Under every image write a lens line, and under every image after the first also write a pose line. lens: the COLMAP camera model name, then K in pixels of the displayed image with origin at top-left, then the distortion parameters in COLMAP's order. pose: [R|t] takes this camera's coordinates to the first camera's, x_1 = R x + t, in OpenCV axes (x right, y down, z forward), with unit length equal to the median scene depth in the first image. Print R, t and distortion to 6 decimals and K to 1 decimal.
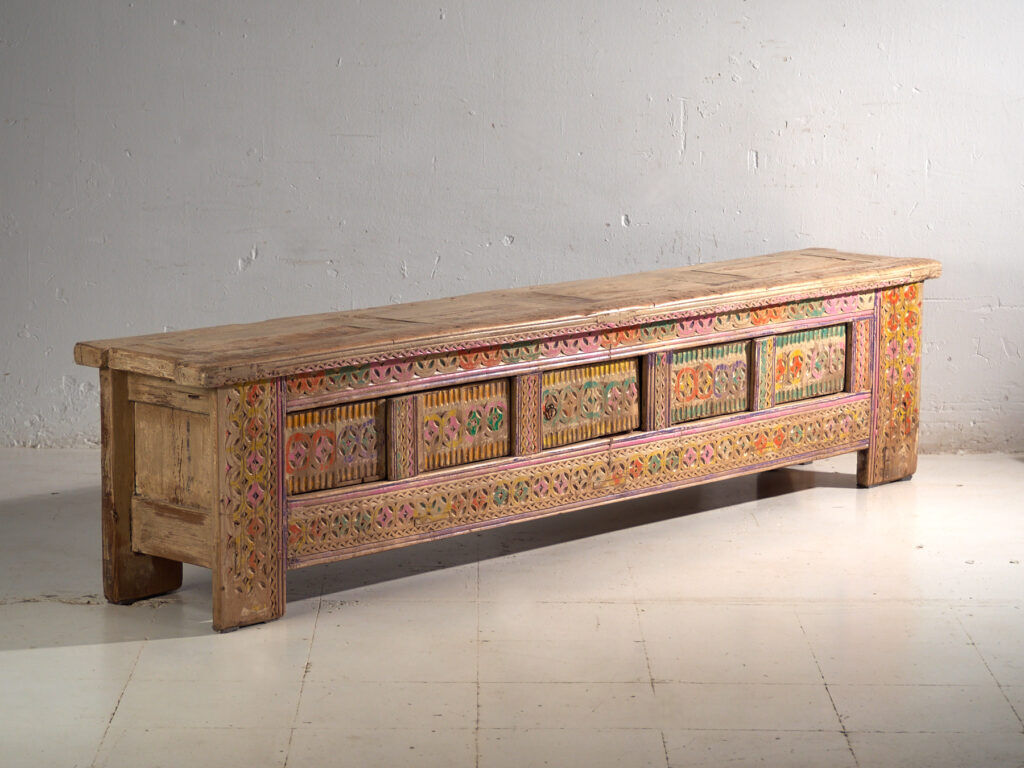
lens RADIAL K [[3282.3, 0, 512.3], [0, 3282.3, 385.4], [0, 0, 1]] dist [0.031509, 0.000000]
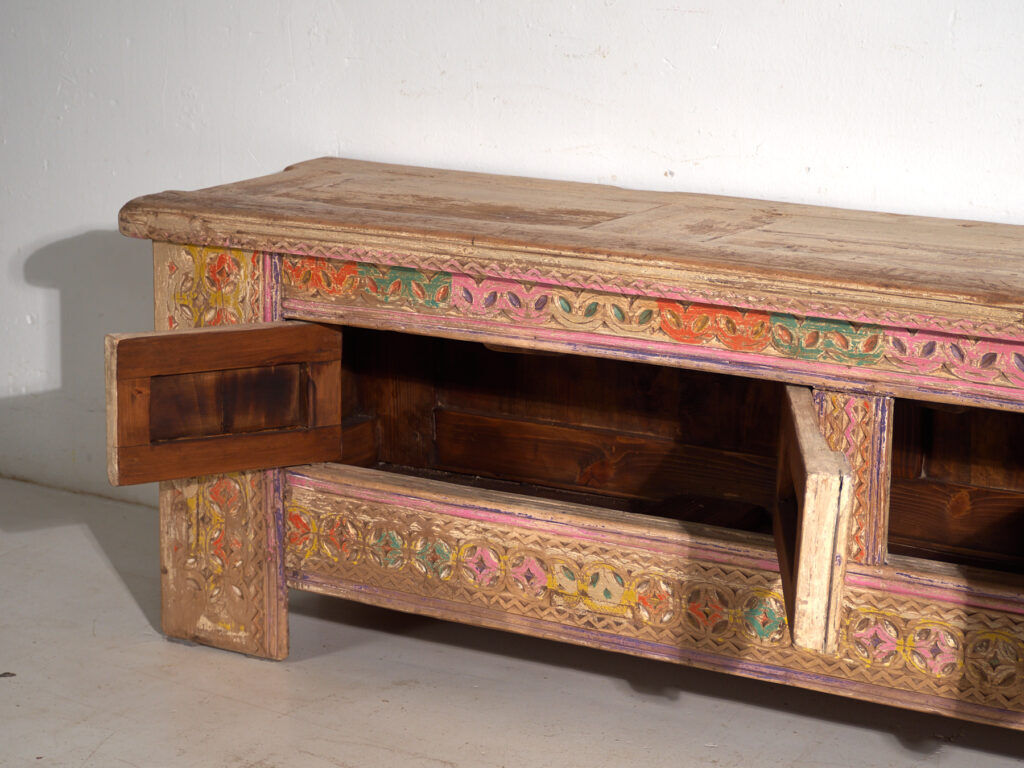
lens RADIAL K [[2622.1, 0, 474.2], [0, 2622.1, 368.6], [0, 0, 1]] dist [0.024601, 0.000000]
pose [[0.197371, 0.210152, -0.957539, 0.371083], [-0.154879, 0.971170, 0.181219, -0.069908], [0.968017, 0.112535, 0.224229, 0.911732]]
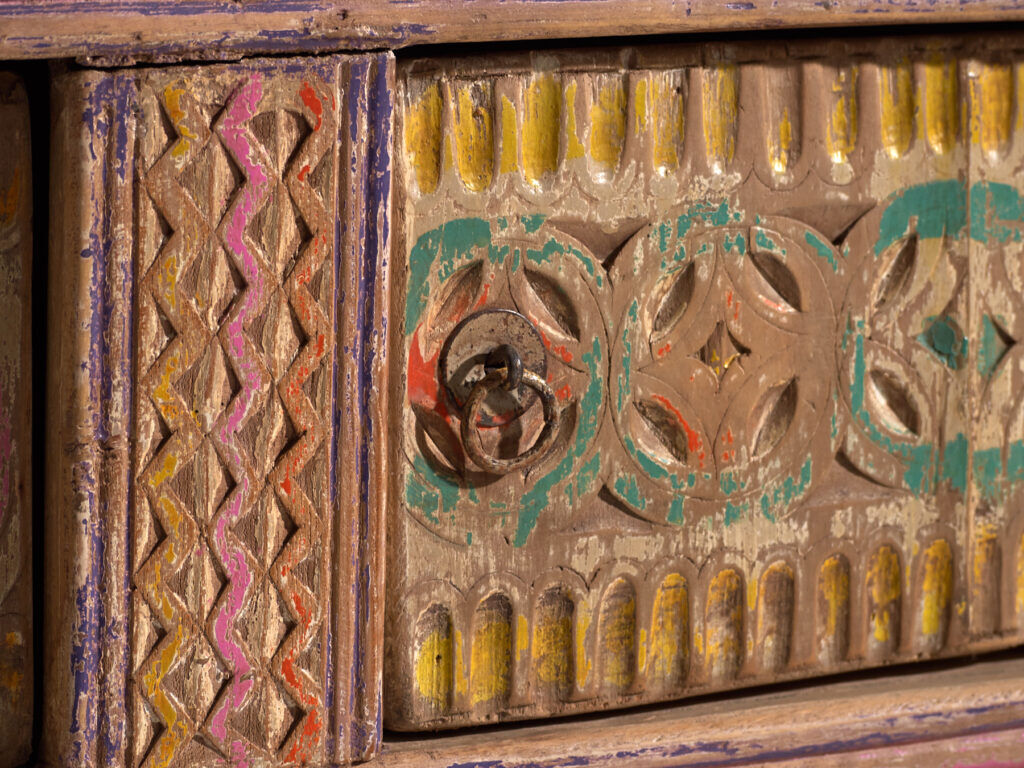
lens RADIAL K [[4570.3, 0, 510.8], [0, 4570.3, 383.8], [0, 0, 1]] dist [0.123376, 0.000000]
pose [[0.944326, 0.068500, -0.321800, 0.067502], [-0.062813, 0.997632, 0.028033, 0.002640], [0.322959, -0.006259, 0.946392, 0.905077]]
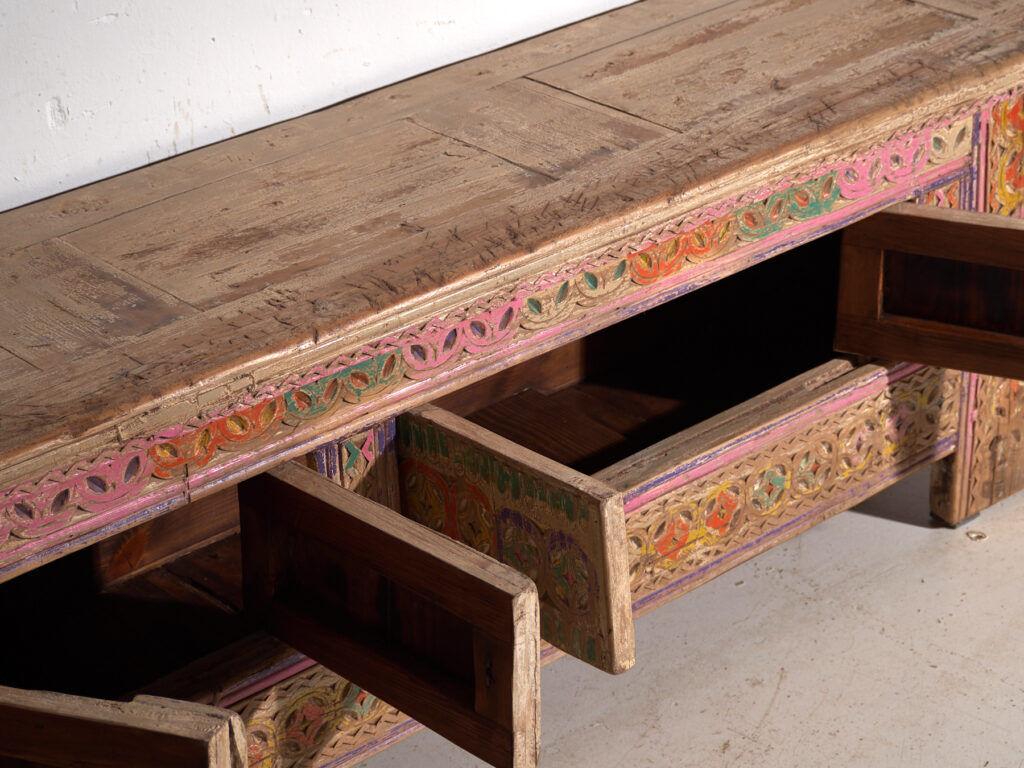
lens RADIAL K [[2622.1, 0, 514.9], [0, 2622.1, 379.0], [0, 0, 1]] dist [0.024601, 0.000000]
pose [[0.994031, 0.000640, -0.109094, 0.105322], [0.032268, 0.953515, 0.299614, -0.115577], [0.104214, -0.301346, 0.947803, 0.793377]]
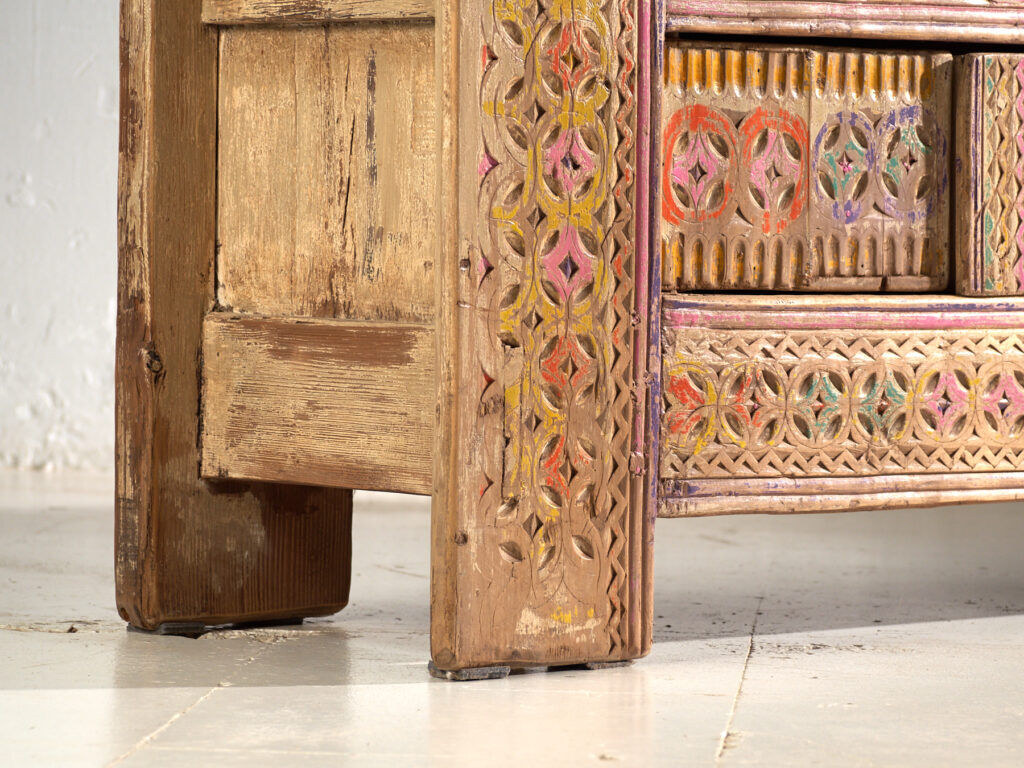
lens RADIAL K [[4570.3, 0, 513.4], [0, 4570.3, 383.2], [0, 0, 1]] dist [0.123376, 0.000000]
pose [[0.996093, 0.011371, -0.087571, -0.042538], [-0.021859, 0.992562, -0.119760, 0.097205], [0.085558, 0.121206, 0.988933, 0.535906]]
